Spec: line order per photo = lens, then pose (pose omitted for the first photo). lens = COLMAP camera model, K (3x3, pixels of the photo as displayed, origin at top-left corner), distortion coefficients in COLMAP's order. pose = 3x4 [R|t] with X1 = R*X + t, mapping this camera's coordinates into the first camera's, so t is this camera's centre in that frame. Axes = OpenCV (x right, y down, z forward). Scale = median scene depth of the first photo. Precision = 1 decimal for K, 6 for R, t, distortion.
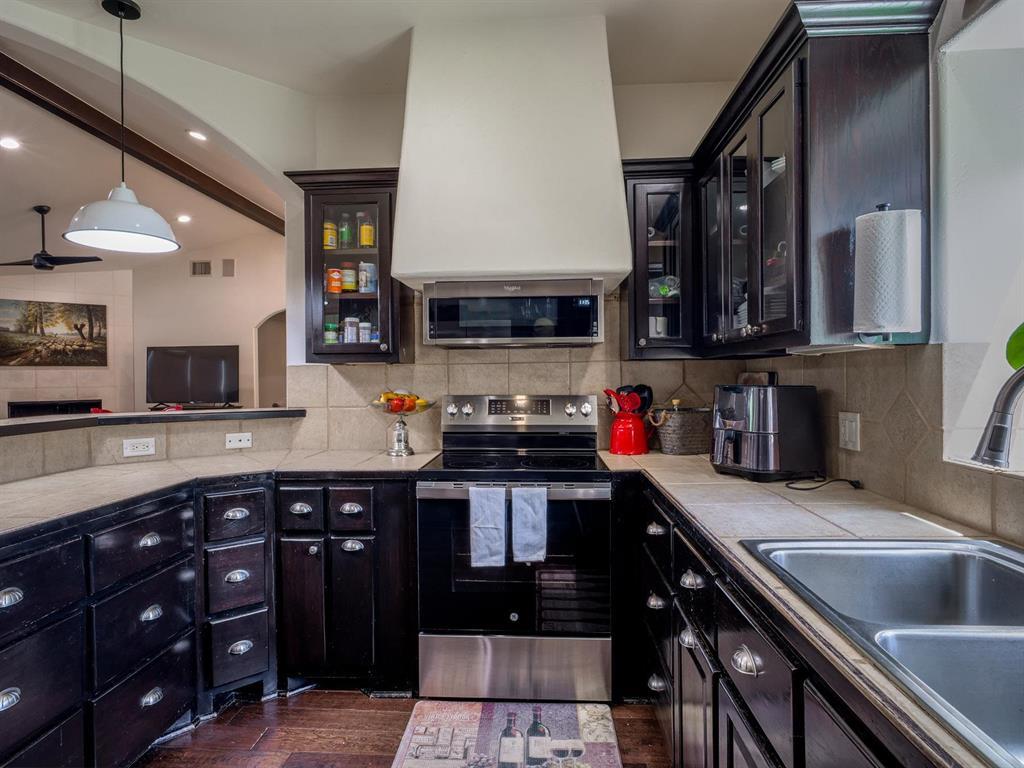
lens RADIAL K [[559.0, 0, 512.0], [0, 559.0, 384.0], [0, 0, 1]] dist [-0.011693, 0.002166]
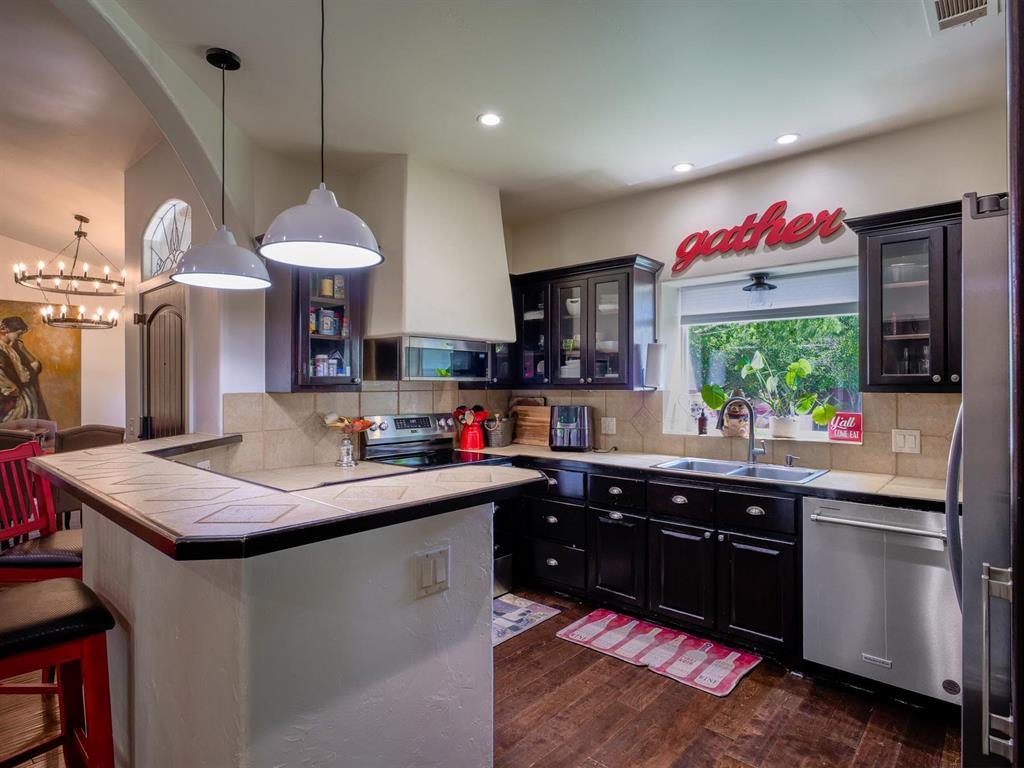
lens RADIAL K [[559.0, 0, 512.0], [0, 559.0, 384.0], [0, 0, 1]] dist [-0.011693, 0.002166]
pose [[0.619376, 0.009723, 0.785034, -1.092028], [0.006768, 0.999820, -0.017723, -0.035297], [-0.785065, 0.016290, 0.619199, -0.074207]]
